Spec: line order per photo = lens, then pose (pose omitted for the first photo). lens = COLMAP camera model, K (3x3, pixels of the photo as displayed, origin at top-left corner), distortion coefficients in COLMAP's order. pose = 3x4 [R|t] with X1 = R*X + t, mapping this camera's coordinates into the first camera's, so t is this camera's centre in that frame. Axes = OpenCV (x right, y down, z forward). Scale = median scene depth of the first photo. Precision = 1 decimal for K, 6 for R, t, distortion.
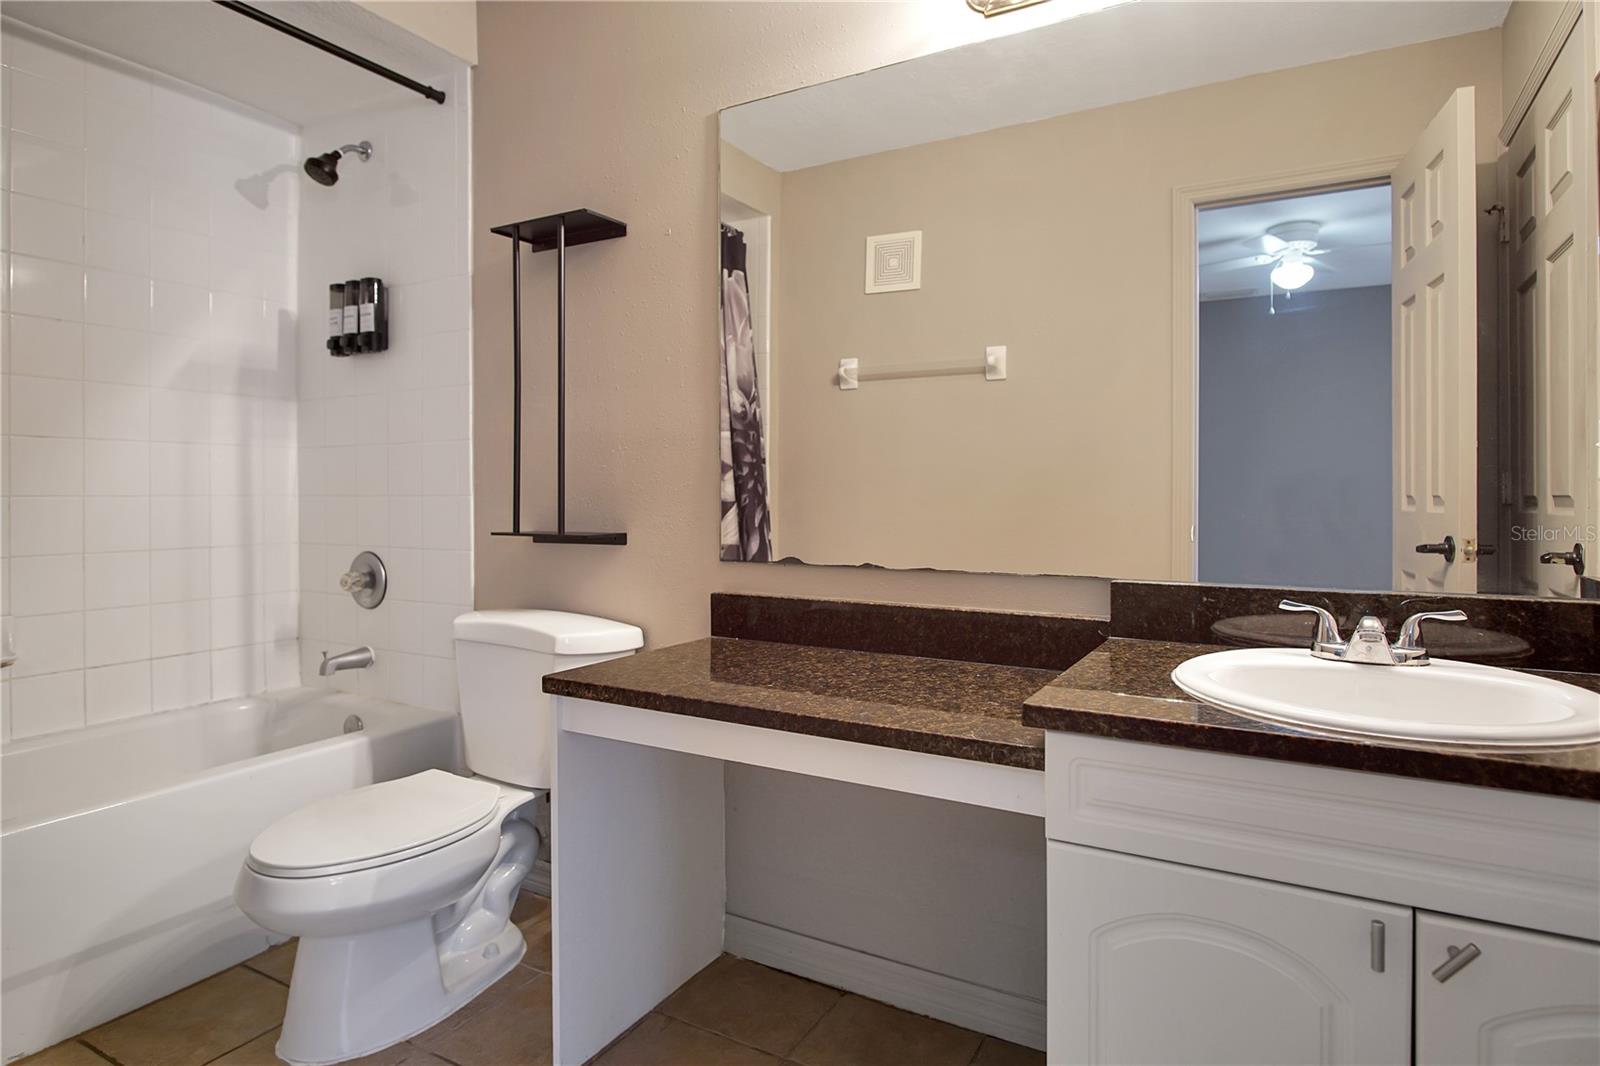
lens RADIAL K [[896.7, 0, 803.9], [0, 896.7, 499.7], [0, 0, 1]] dist [0.001375, -0.001550]
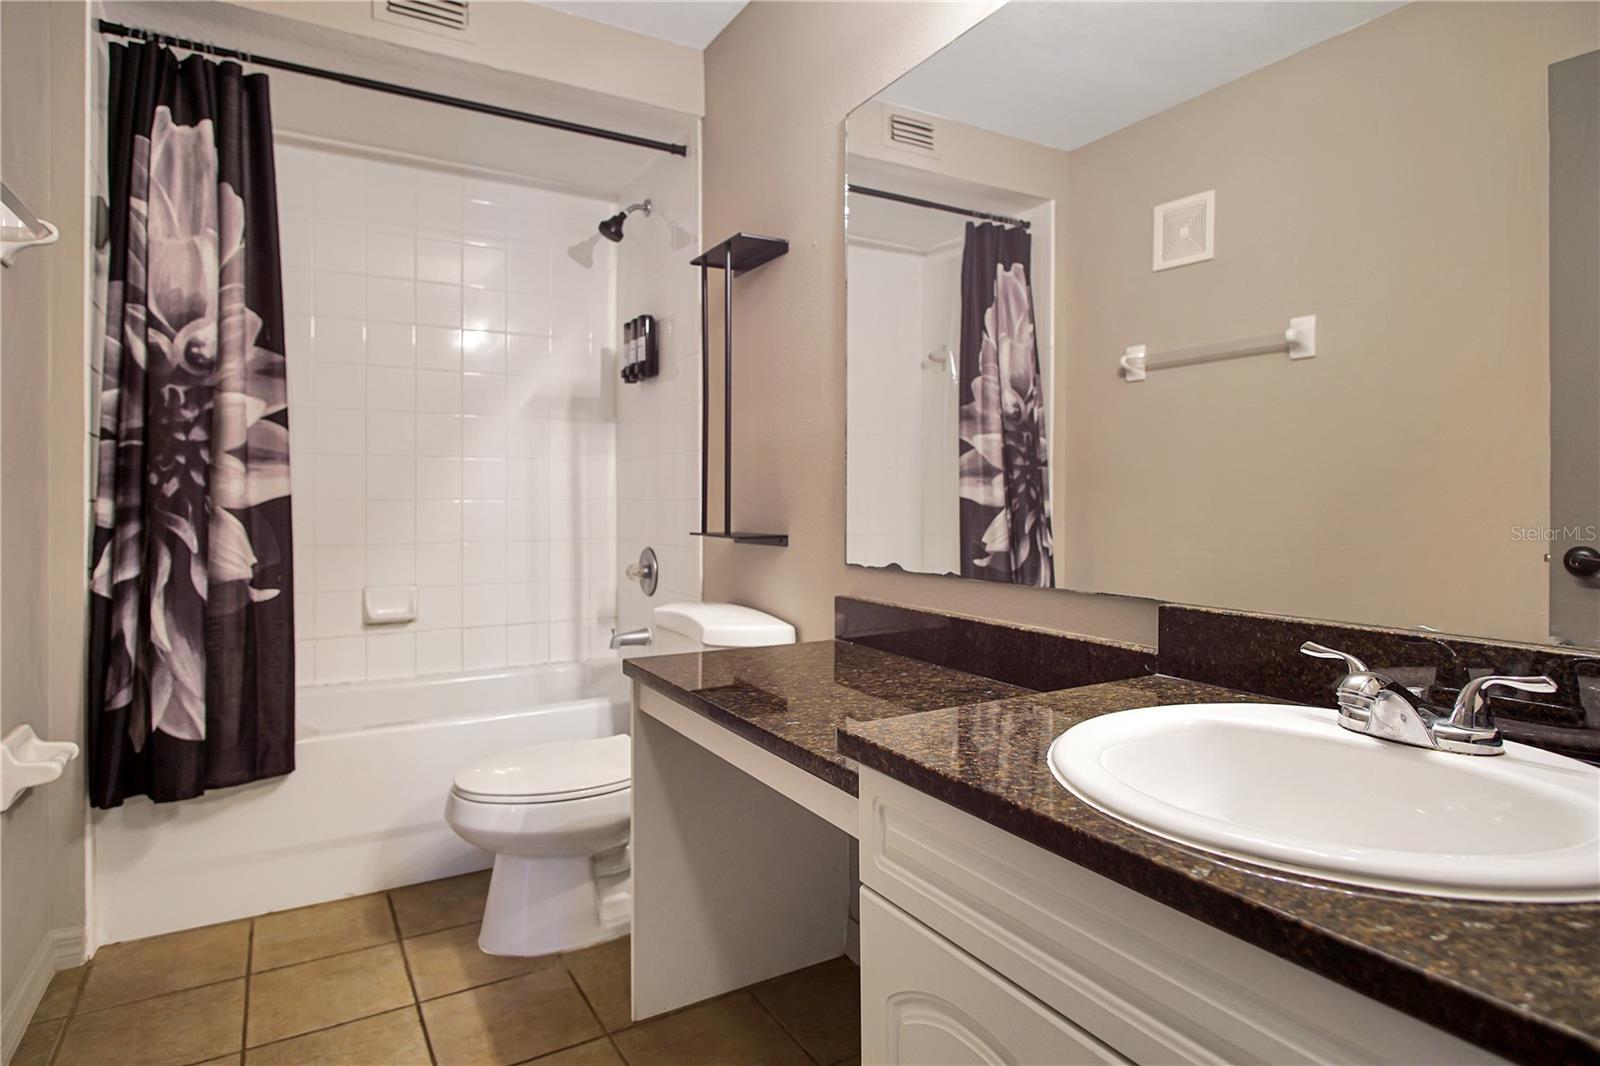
lens RADIAL K [[896.6, 0, 800.6], [0, 896.6, 506.2], [0, 0, 1]] dist [-0.000308, -0.001432]
pose [[0.864346, 0.003877, -0.502883, 0.269975], [-0.003224, 0.999992, 0.002167, 0.000614], [0.502888, -0.000252, 0.864352, 0.079429]]
